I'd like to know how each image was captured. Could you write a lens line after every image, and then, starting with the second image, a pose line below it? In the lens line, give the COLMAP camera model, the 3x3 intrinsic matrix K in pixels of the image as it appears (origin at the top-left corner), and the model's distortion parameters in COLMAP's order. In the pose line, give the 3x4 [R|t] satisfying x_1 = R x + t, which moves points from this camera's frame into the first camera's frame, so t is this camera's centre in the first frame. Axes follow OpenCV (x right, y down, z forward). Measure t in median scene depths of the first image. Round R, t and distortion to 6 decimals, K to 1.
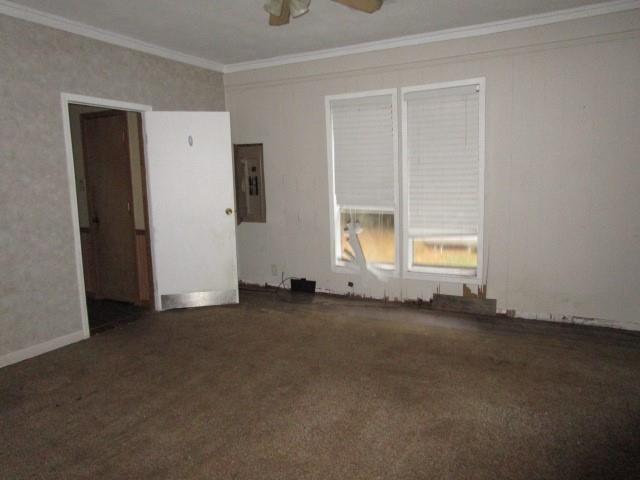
lens RADIAL K [[457.3, 0, 316.1], [0, 457.3, 245.5], [0, 0, 1]] dist [-0.027473, 0.008246]
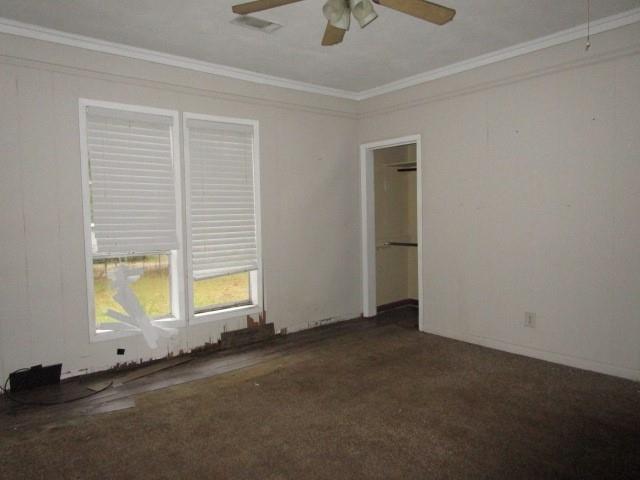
lens RADIAL K [[457.3, 0, 315.5], [0, 457.3, 235.0], [0, 0, 1]] dist [-0.027473, 0.008246]
pose [[0.367744, -0.026696, 0.929544, -0.556012], [0.146555, 0.988760, -0.029583, -0.039372], [-0.918306, 0.147109, 0.367523, 0.456783]]
